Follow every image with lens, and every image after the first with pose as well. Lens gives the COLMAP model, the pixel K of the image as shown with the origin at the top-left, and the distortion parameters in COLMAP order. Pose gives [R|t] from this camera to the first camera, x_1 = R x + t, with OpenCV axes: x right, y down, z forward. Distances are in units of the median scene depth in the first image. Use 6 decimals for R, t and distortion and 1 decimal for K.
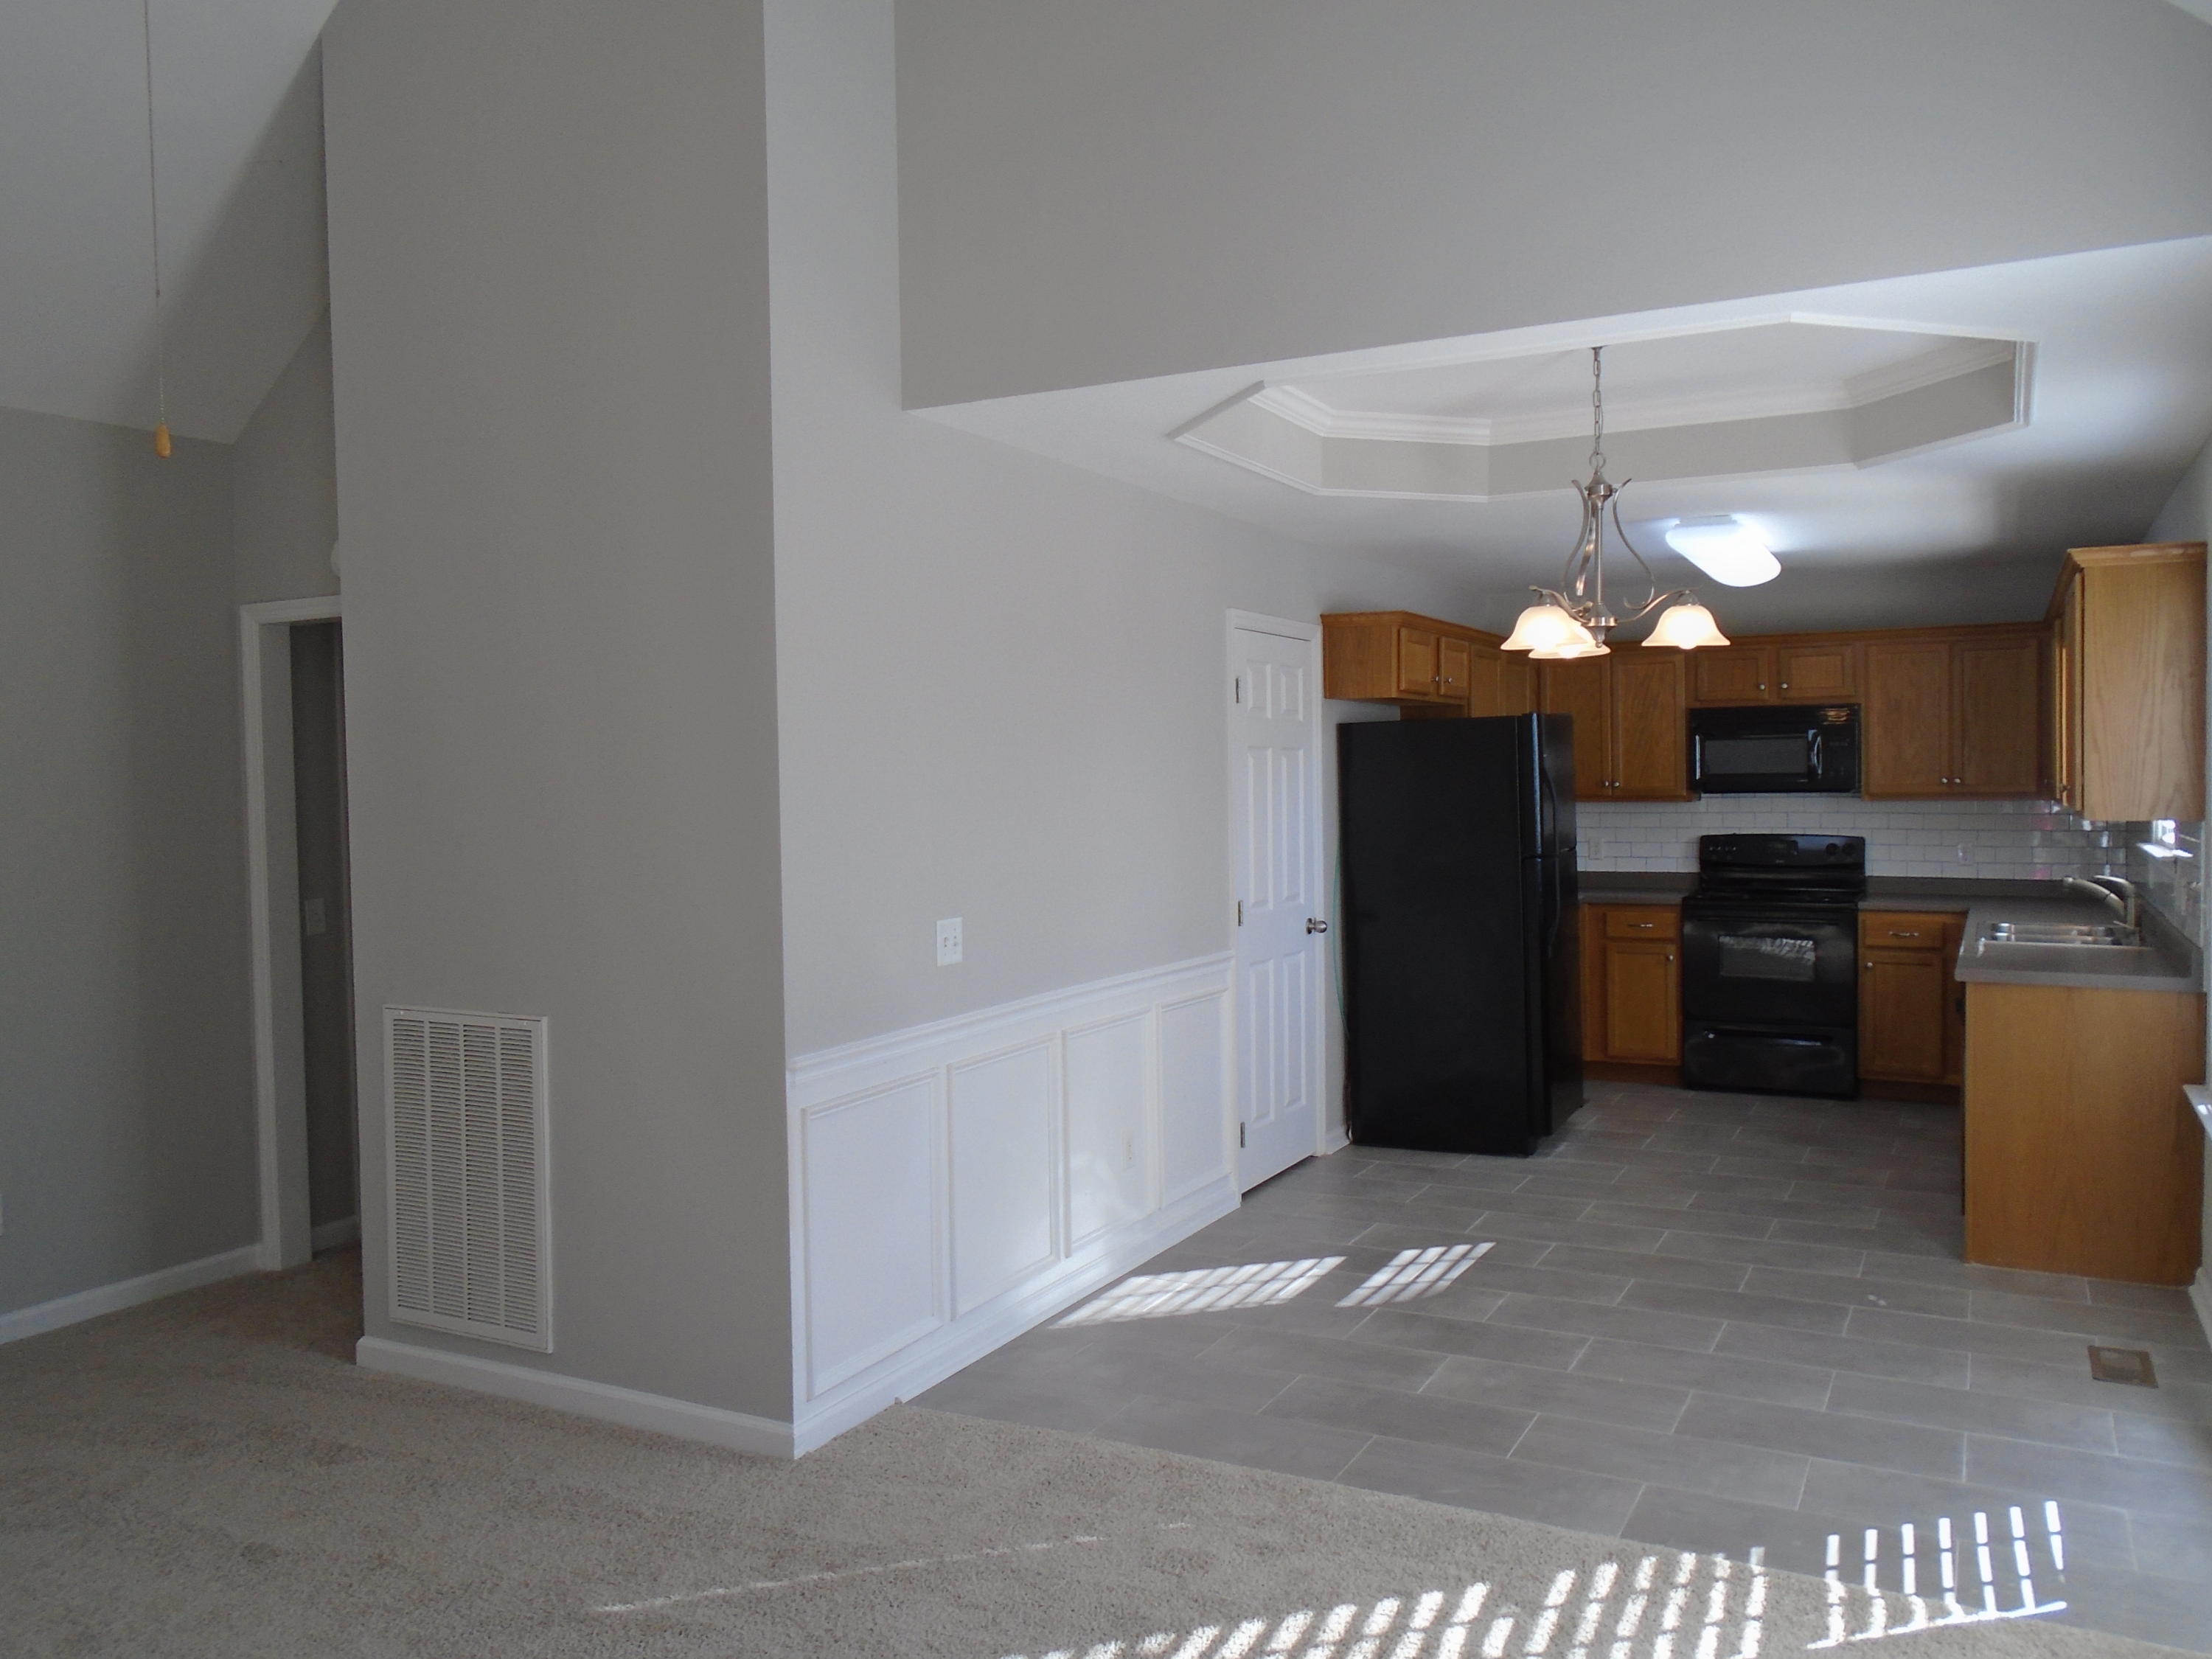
lens RADIAL K [[1706.5, 0, 1109.3], [0, 1706.5, 805.2], [0, 0, 1]] dist [-0.006636, -0.001255]
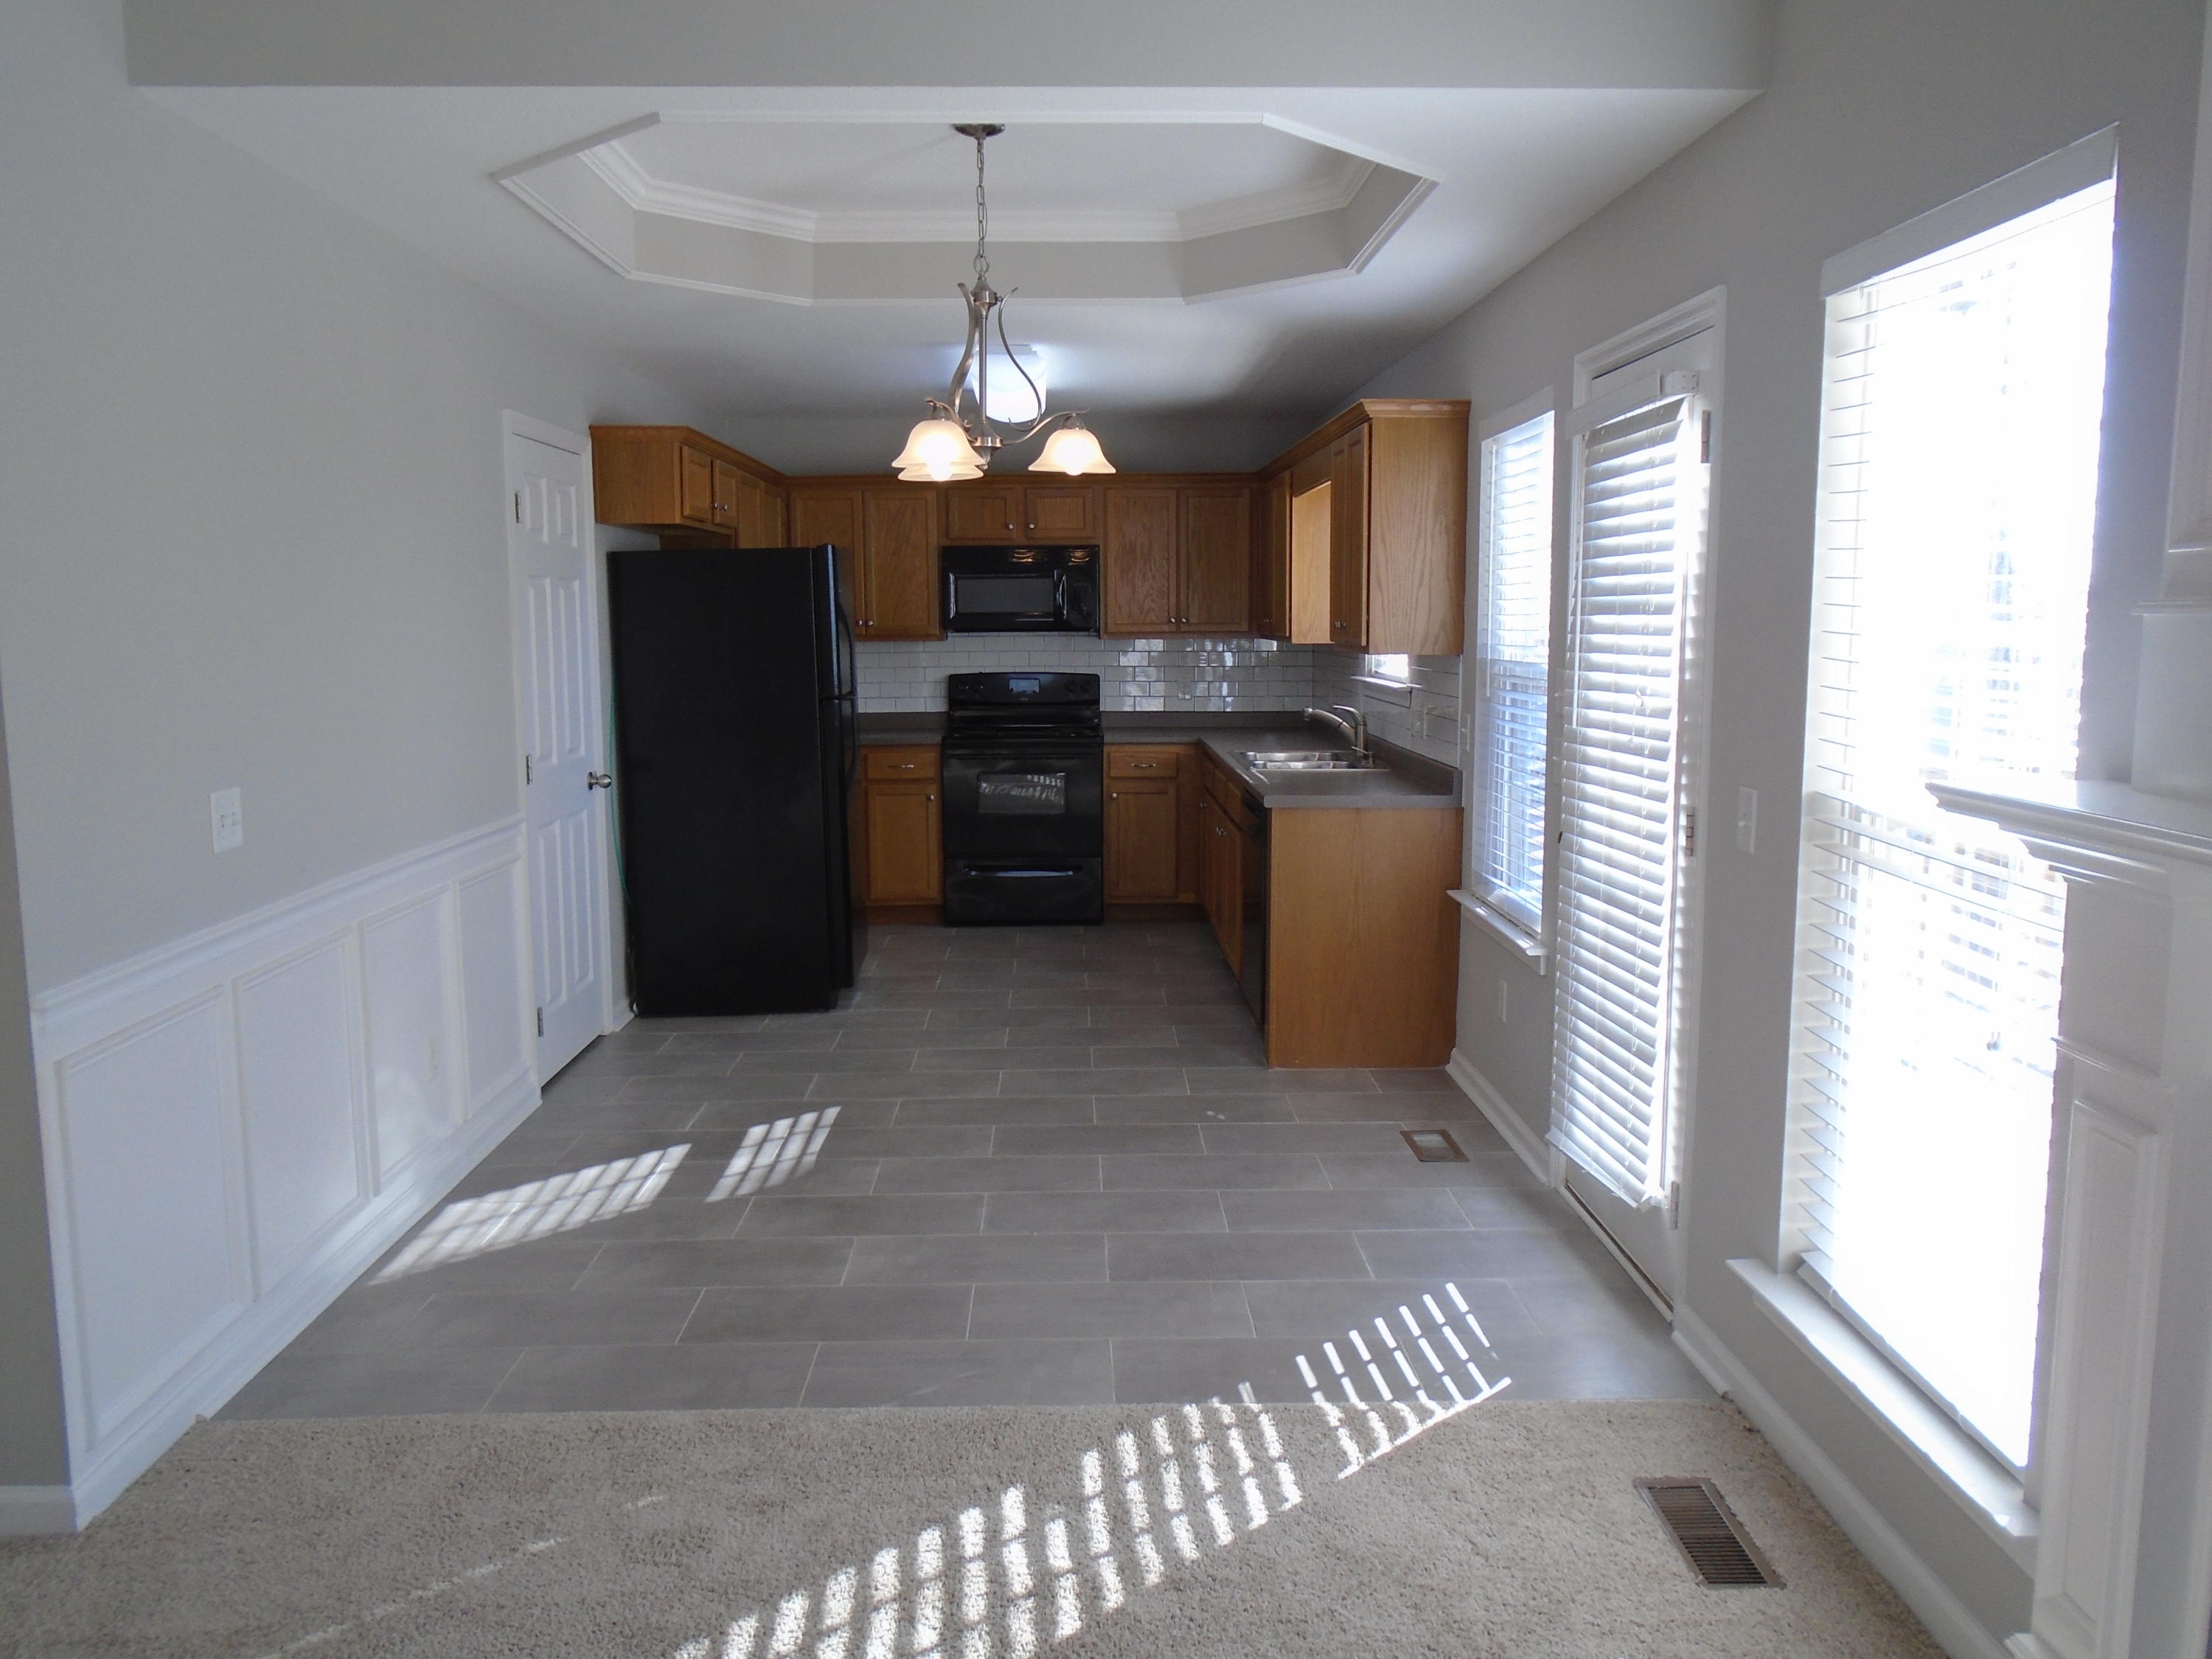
lens RADIAL K [[1706.5, 0, 1102.7], [0, 1706.5, 802.2], [0, 0, 1]] dist [-0.006636, -0.001255]
pose [[0.875351, -0.046397, 0.481257, -0.094471], [0.003388, 0.995949, 0.089854, 0.004106], [-0.483477, -0.077023, 0.871962, 0.118468]]
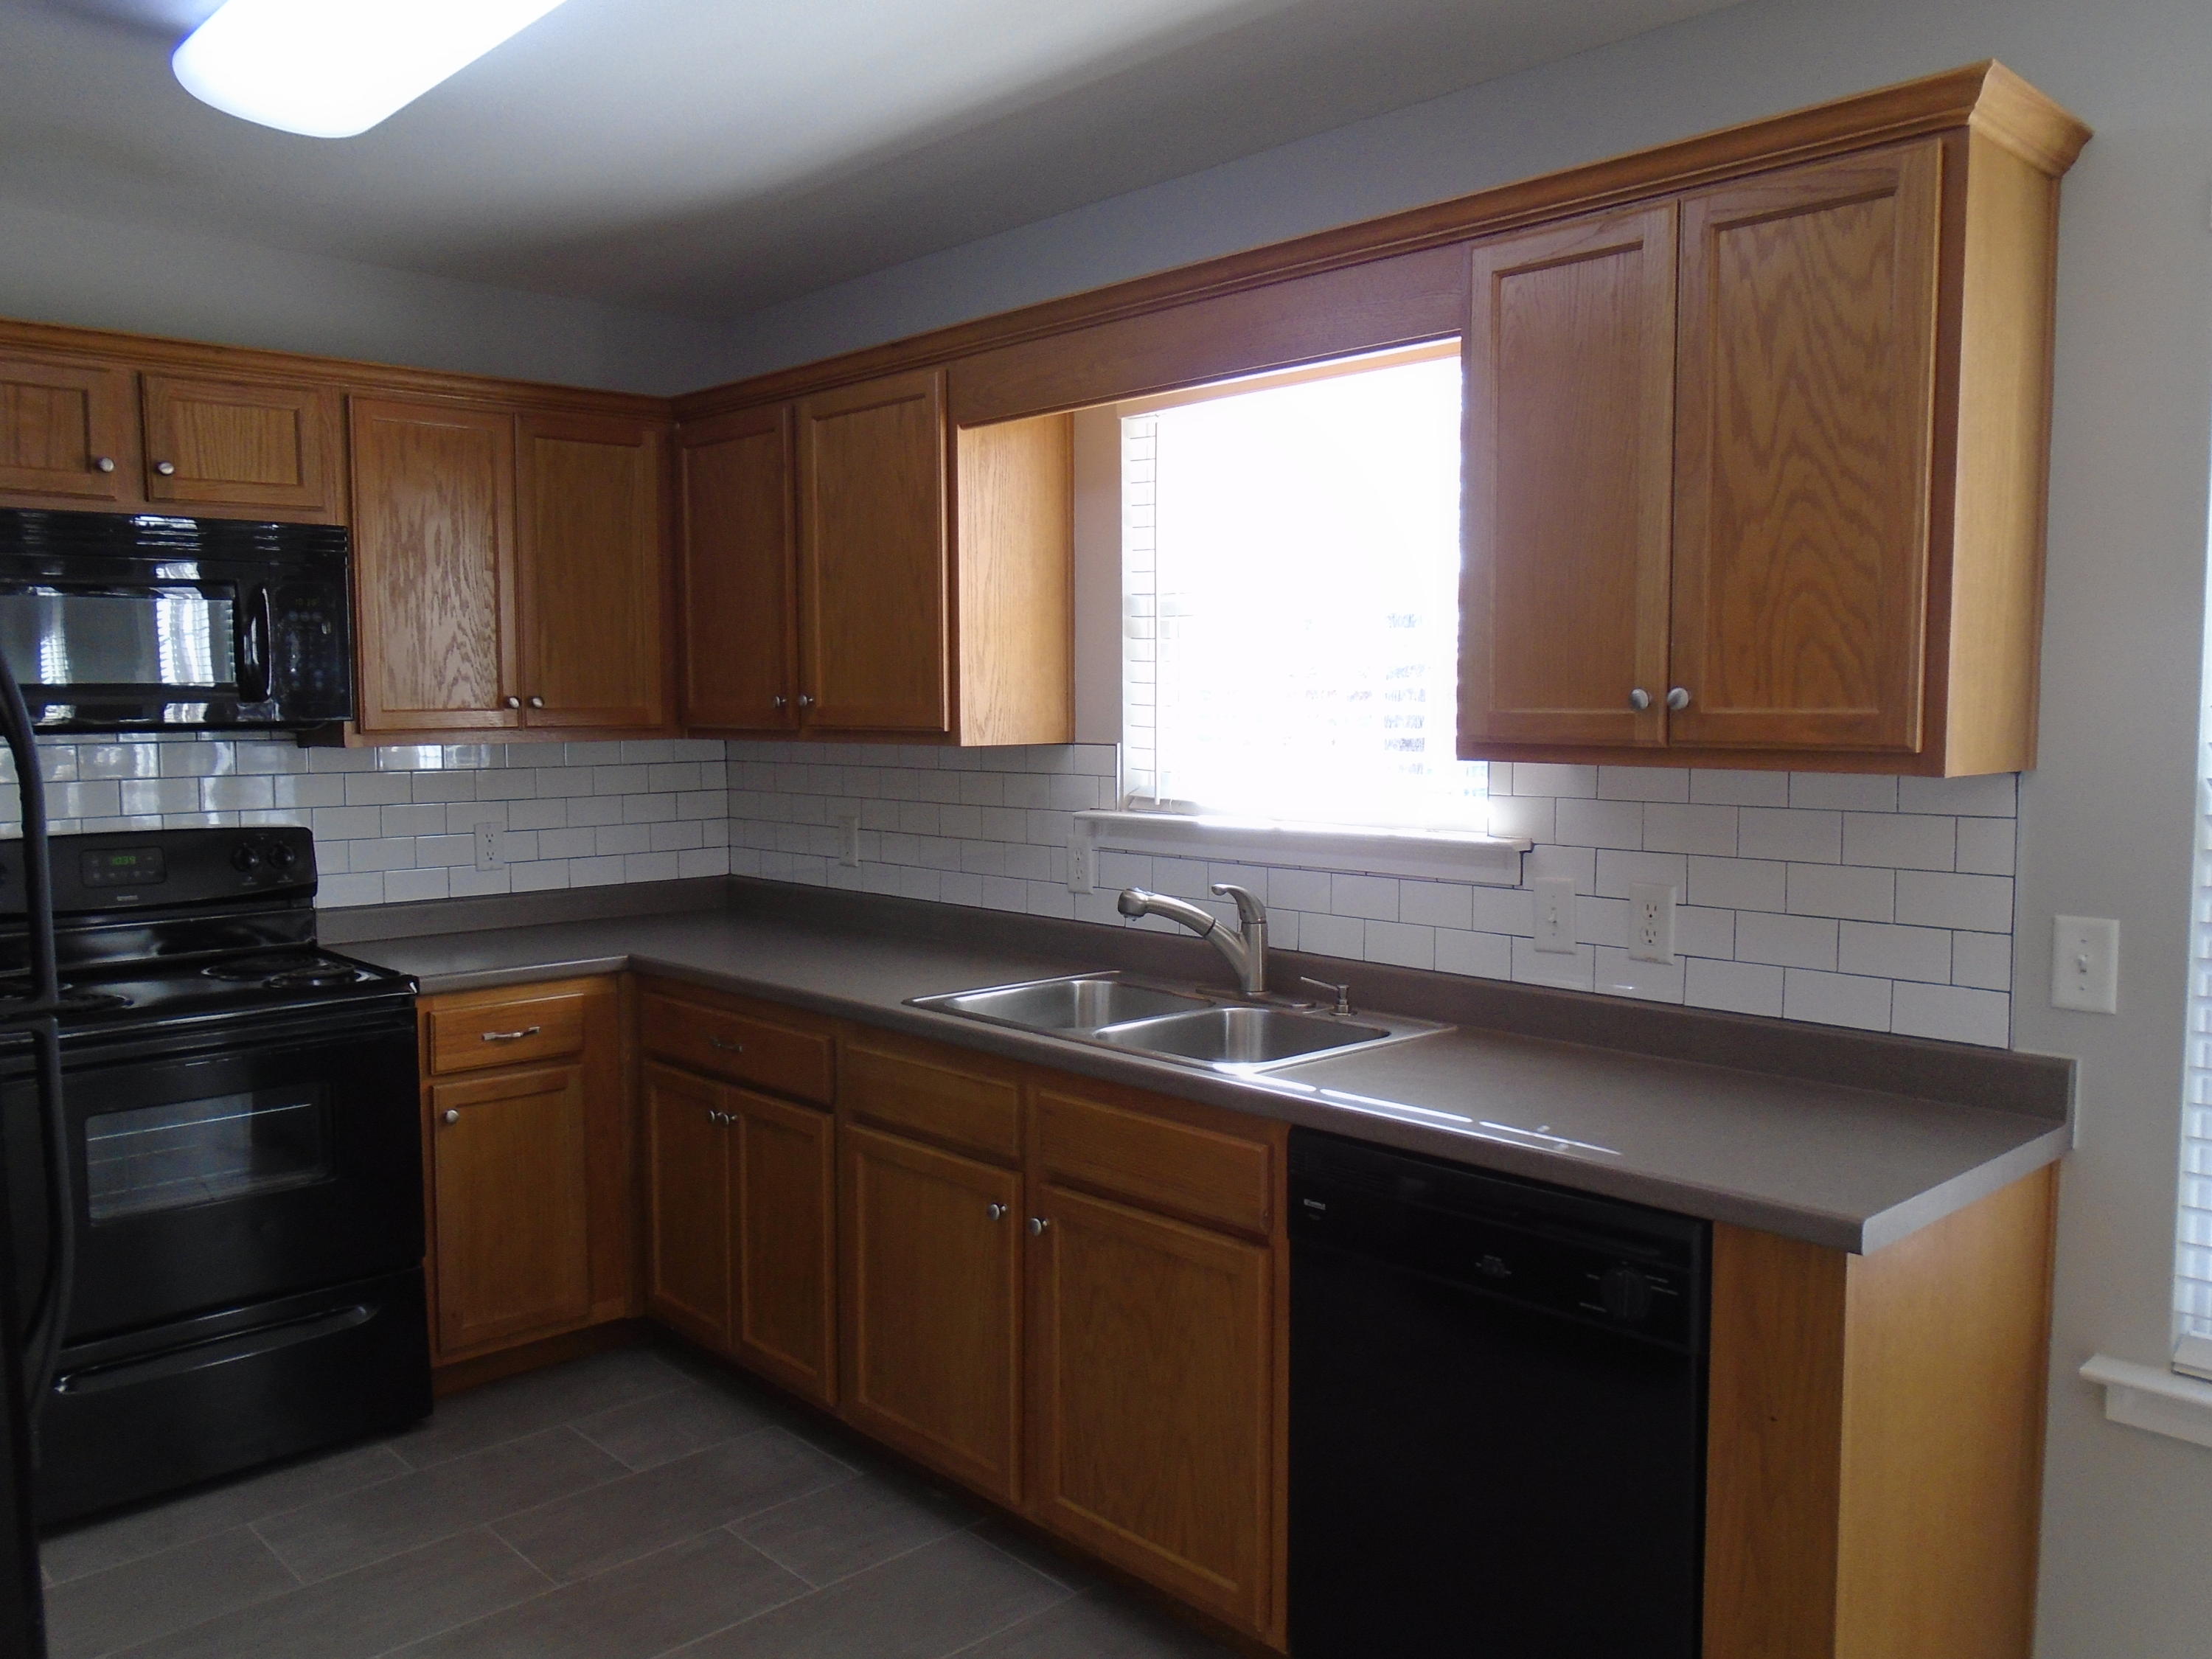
lens RADIAL K [[1706.5, 0, 1099.0], [0, 1706.5, 810.8], [0, 0, 1]] dist [-0.006636, -0.001255]
pose [[0.328536, -0.056961, 0.942772, 0.121546], [0.022651, 0.998368, 0.052426, -0.007114], [-0.944220, 0.004131, 0.329290, 0.972106]]
